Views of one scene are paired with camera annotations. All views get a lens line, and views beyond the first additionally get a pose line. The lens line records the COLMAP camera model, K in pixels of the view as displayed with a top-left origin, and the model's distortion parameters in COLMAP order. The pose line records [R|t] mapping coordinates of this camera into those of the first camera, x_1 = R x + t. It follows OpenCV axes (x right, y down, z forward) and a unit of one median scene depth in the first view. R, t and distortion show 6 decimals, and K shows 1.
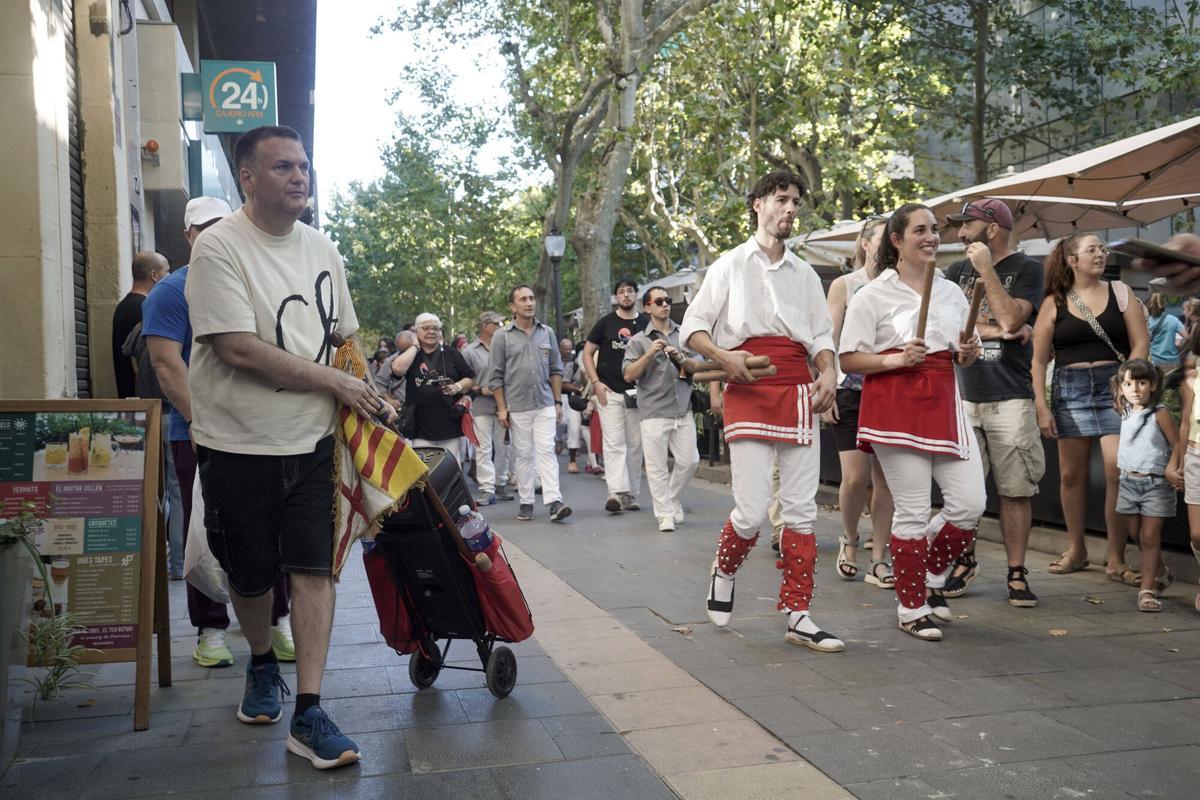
lens RADIAL K [[1137.8, 0, 603.4], [0, 1137.8, 401.7], [0, 0, 1]] dist [-0.005882, 0.000000]
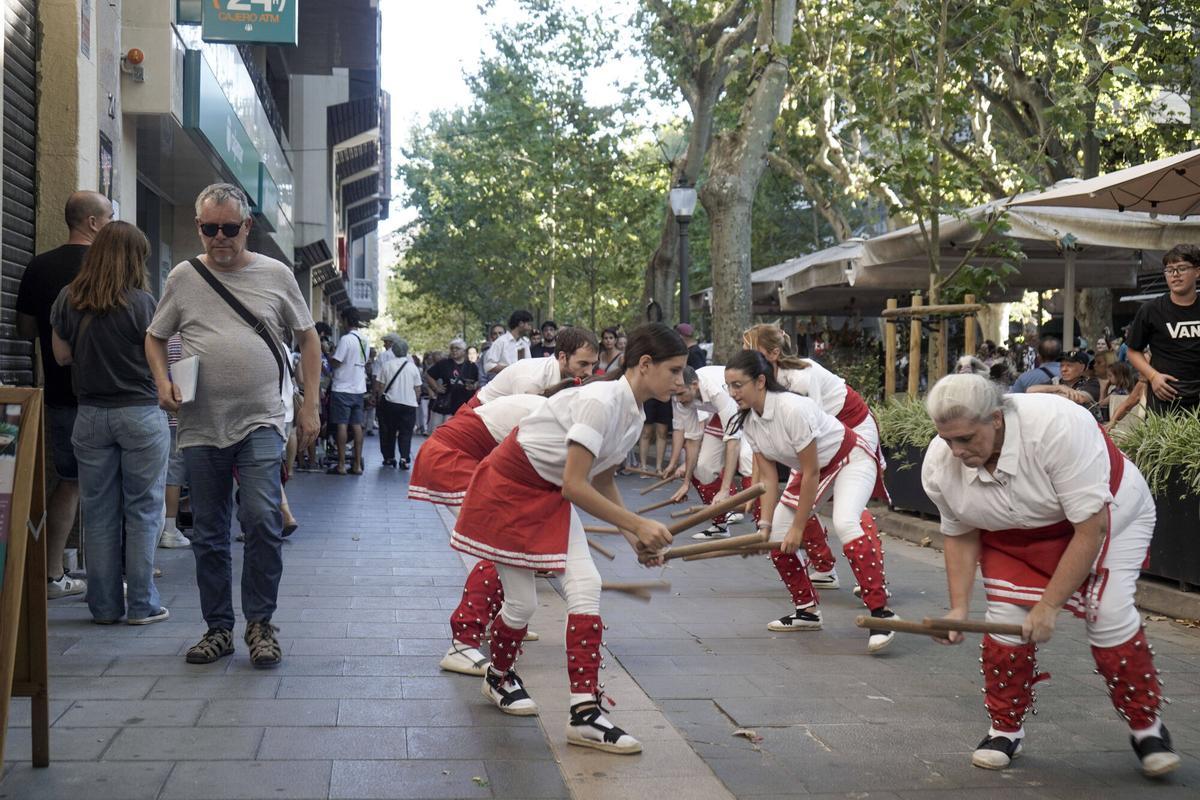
lens RADIAL K [[1510.1, 0, 609.6], [0, 1510.1, 396.9], [0, 0, 1]] dist [-0.005541, 0.000000]
pose [[0.994351, 0.042150, -0.097416, 0.010768], [-0.042869, 0.999067, -0.005291, -0.001002], [0.097102, 0.009437, 0.995230, 0.005171]]
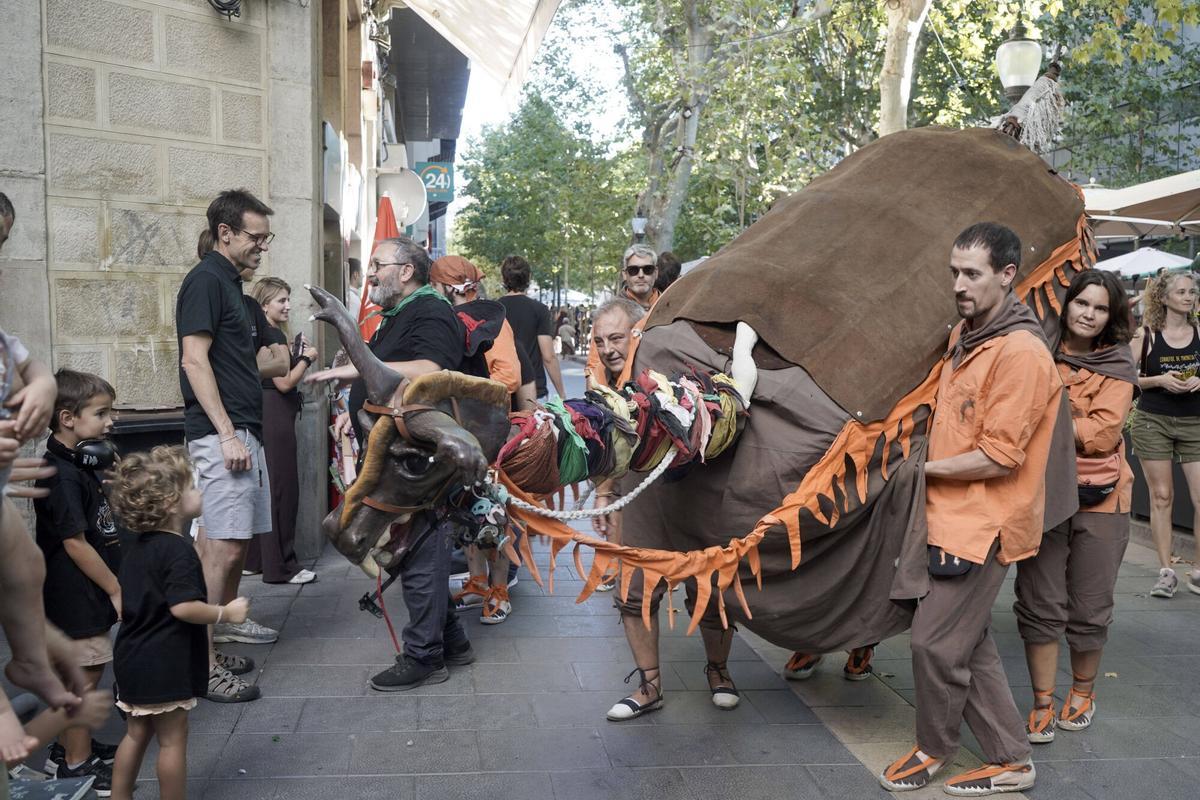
lens RADIAL K [[1137.8, 0, 589.7], [0, 1137.8, 398.5], [0, 0, 1]] dist [-0.005882, 0.000000]
pose [[0.992281, 0.045918, -0.115196, 0.054287], [-0.039323, 0.997490, 0.058881, -0.012079], [0.117610, -0.053897, 0.991596, -0.282125]]
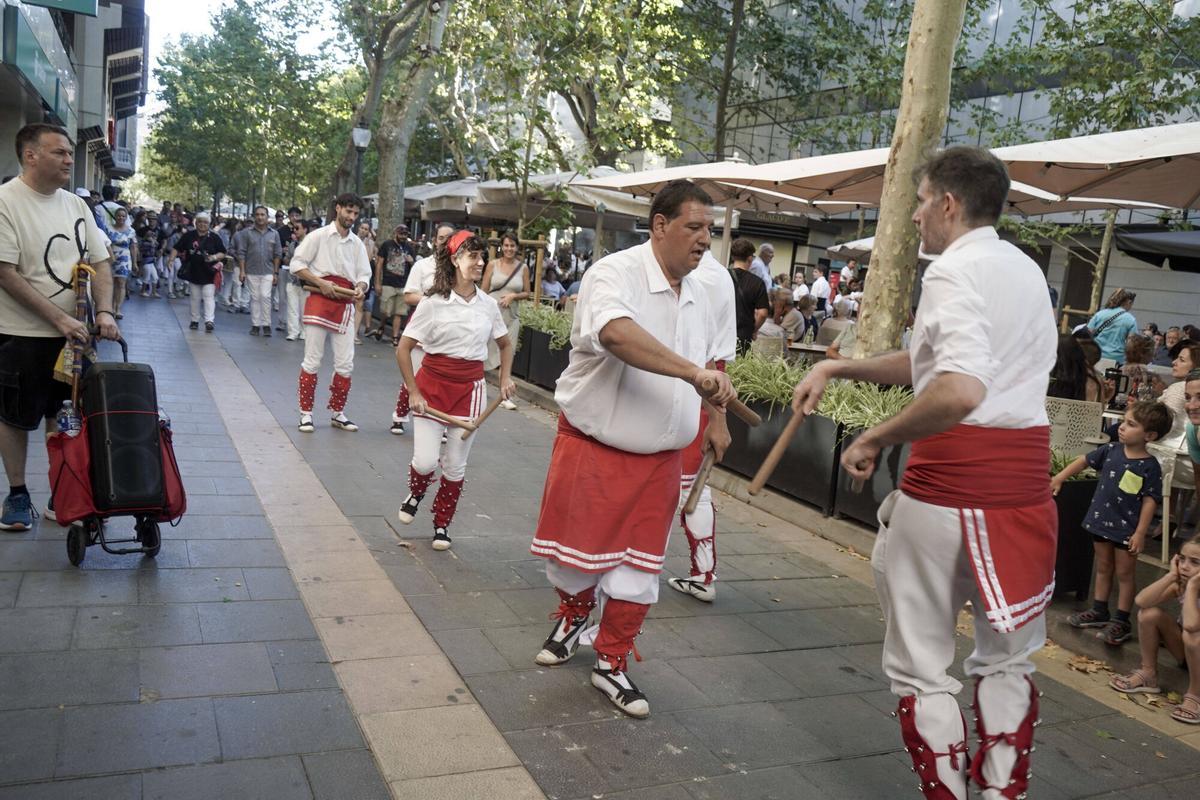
lens RADIAL K [[933.3, 0, 596.2], [0, 933.3, 397.2], [0, 0, 1]] dist [-0.023368, 0.013909]
pose [[0.968533, 0.107067, 0.224678, 0.003907], [-0.135199, 0.984265, 0.113772, -0.015776], [-0.208961, -0.140568, 0.967769, 0.003097]]
